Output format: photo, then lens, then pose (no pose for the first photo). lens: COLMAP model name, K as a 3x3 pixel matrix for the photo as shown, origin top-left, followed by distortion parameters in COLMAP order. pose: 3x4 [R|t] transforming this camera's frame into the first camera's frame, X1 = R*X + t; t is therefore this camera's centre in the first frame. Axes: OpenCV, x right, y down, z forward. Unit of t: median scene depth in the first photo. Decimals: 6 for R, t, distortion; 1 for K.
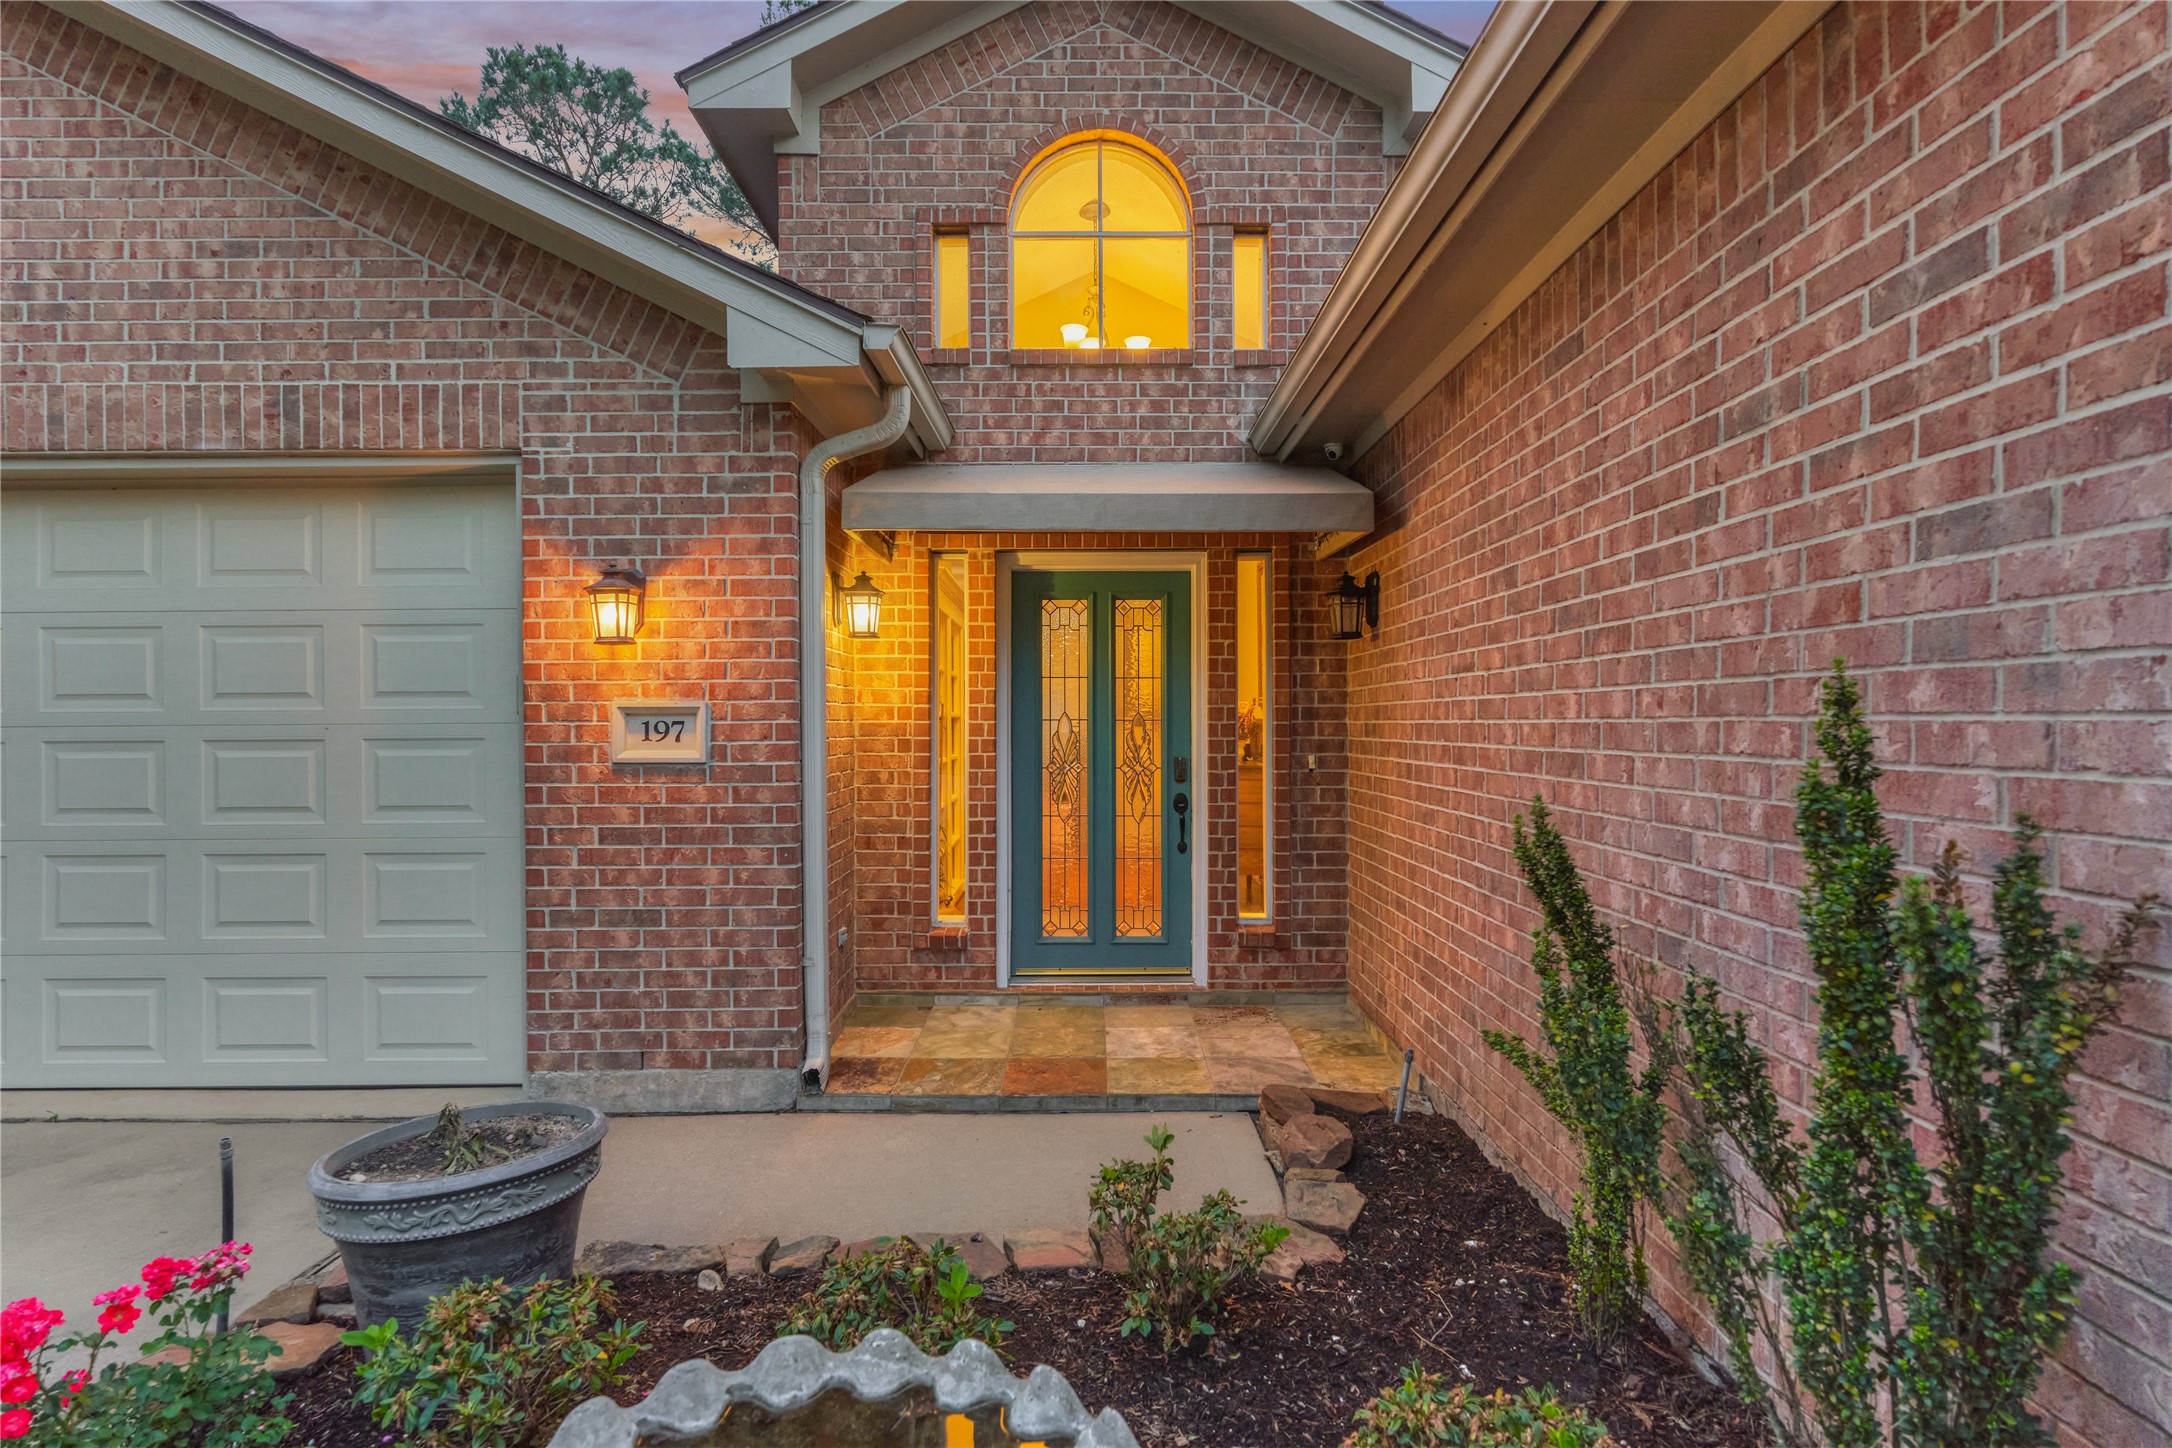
lens RADIAL K [[1088.3, 0, 1086.0], [0, 1088.3, 724.0], [0, 0, 1]] dist [-0.000027, -0.000361]
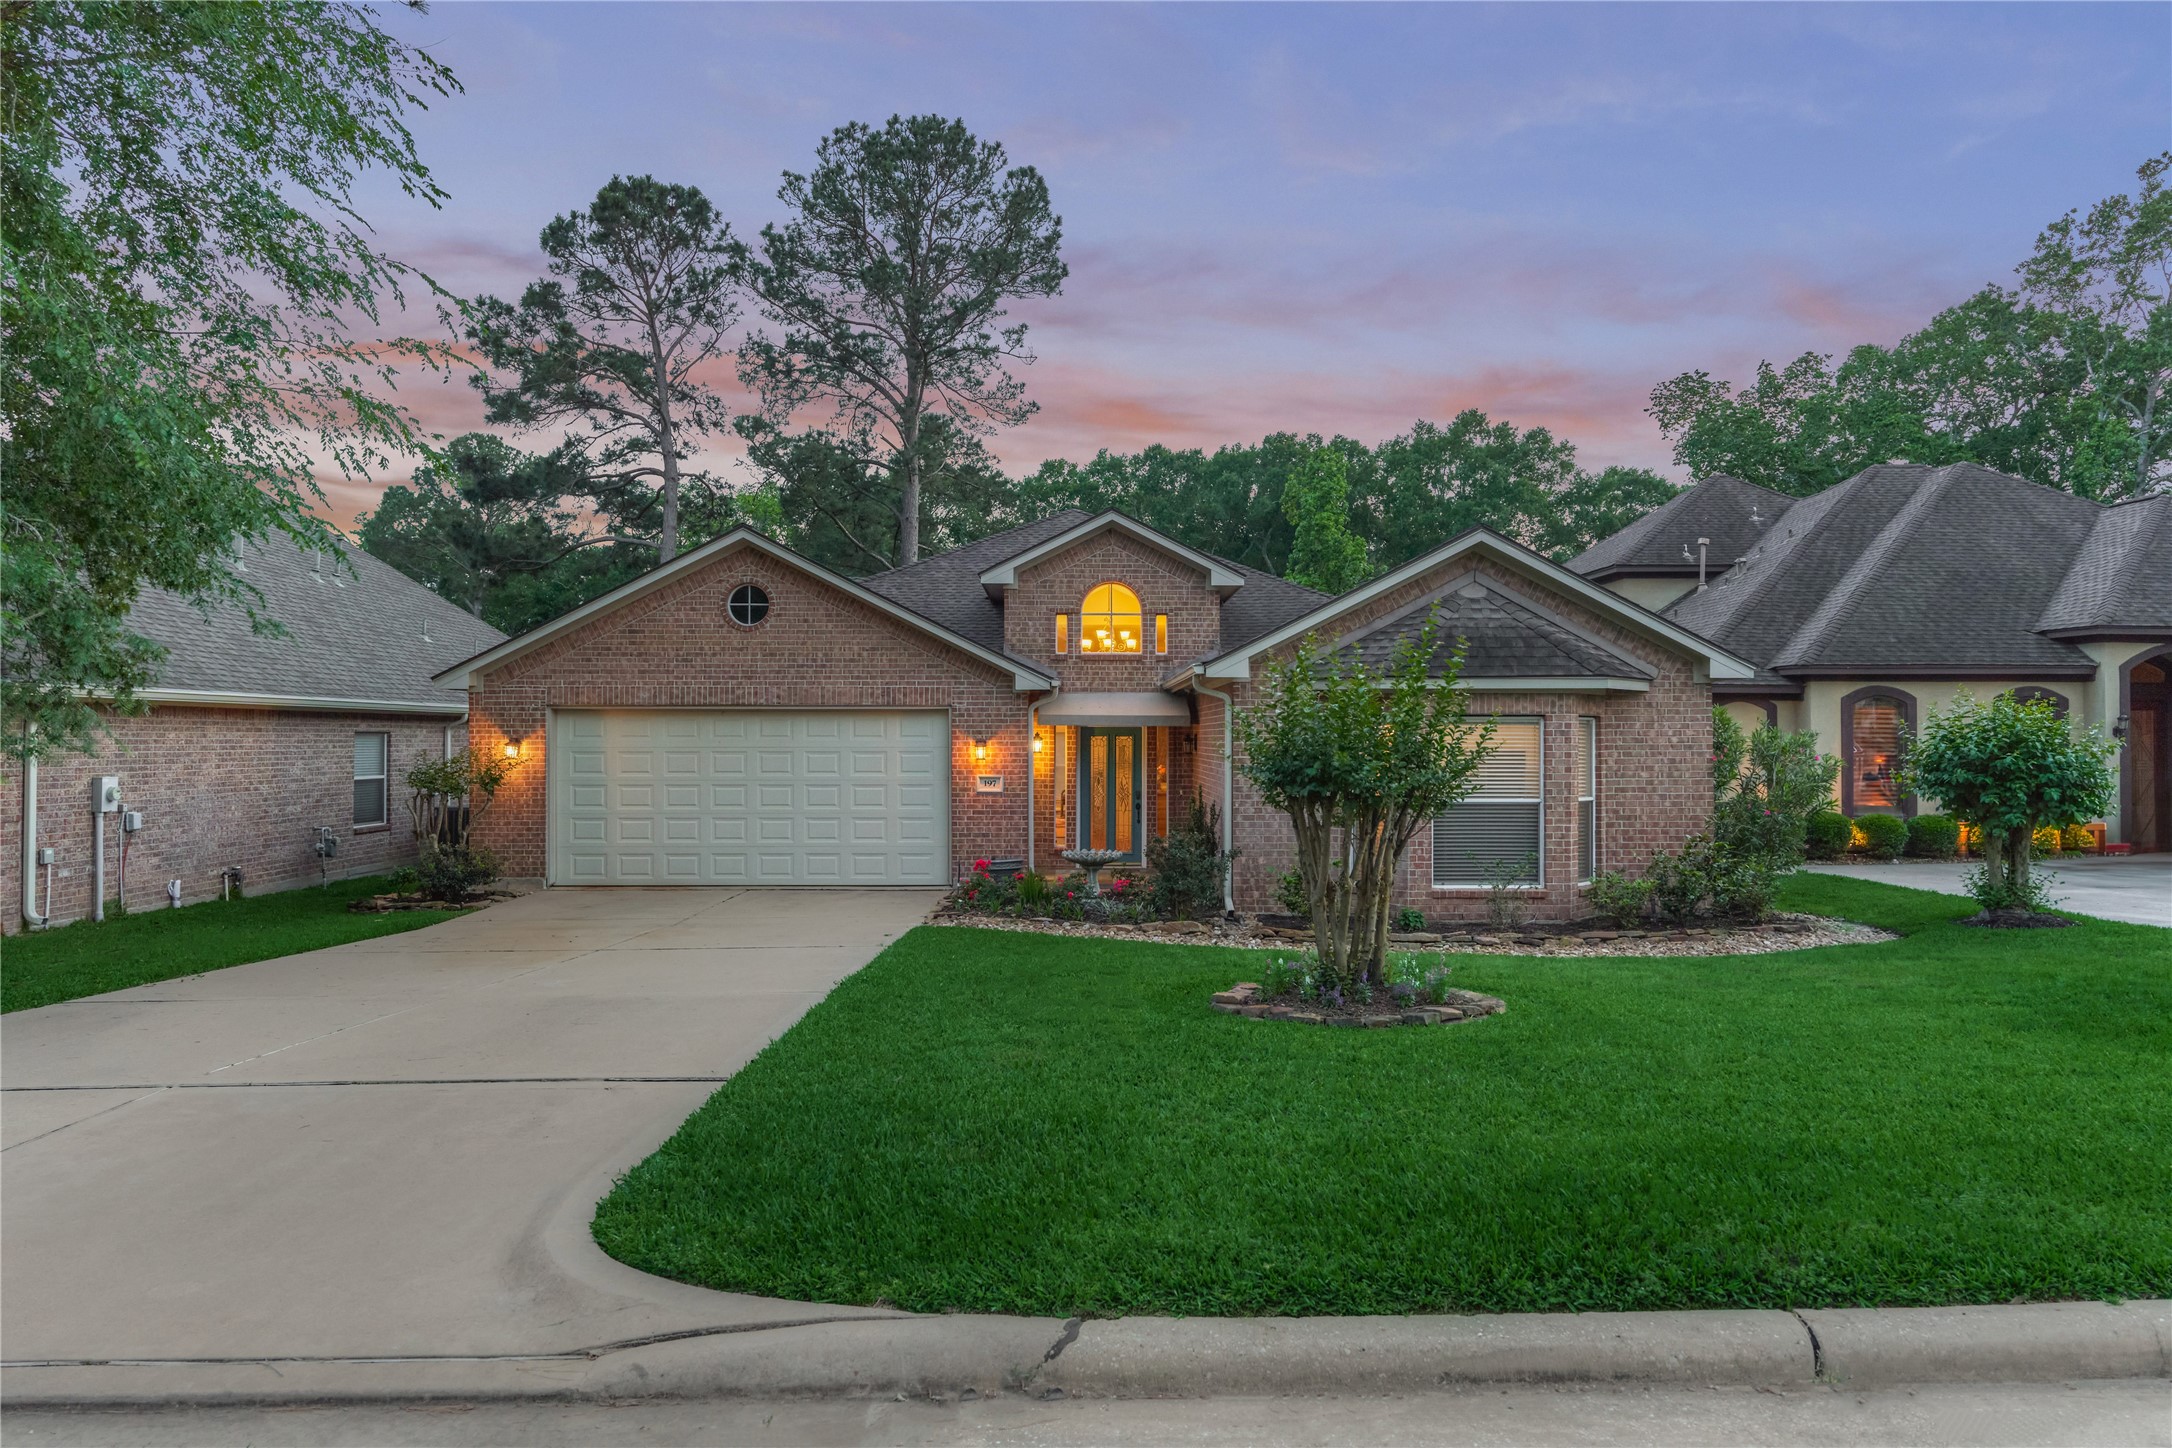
lens RADIAL K [[1510.9, 0, 1086.0], [0, 1510.9, 724.0], [0, 0, 1]] dist [-0.037679, 0.001815]
pose [[0.999957, 0.005366, 0.007552, -0.110125], [-0.005338, 0.999979, -0.003742, -0.171312], [-0.007572, 0.003701, 0.999964, -3.978775]]
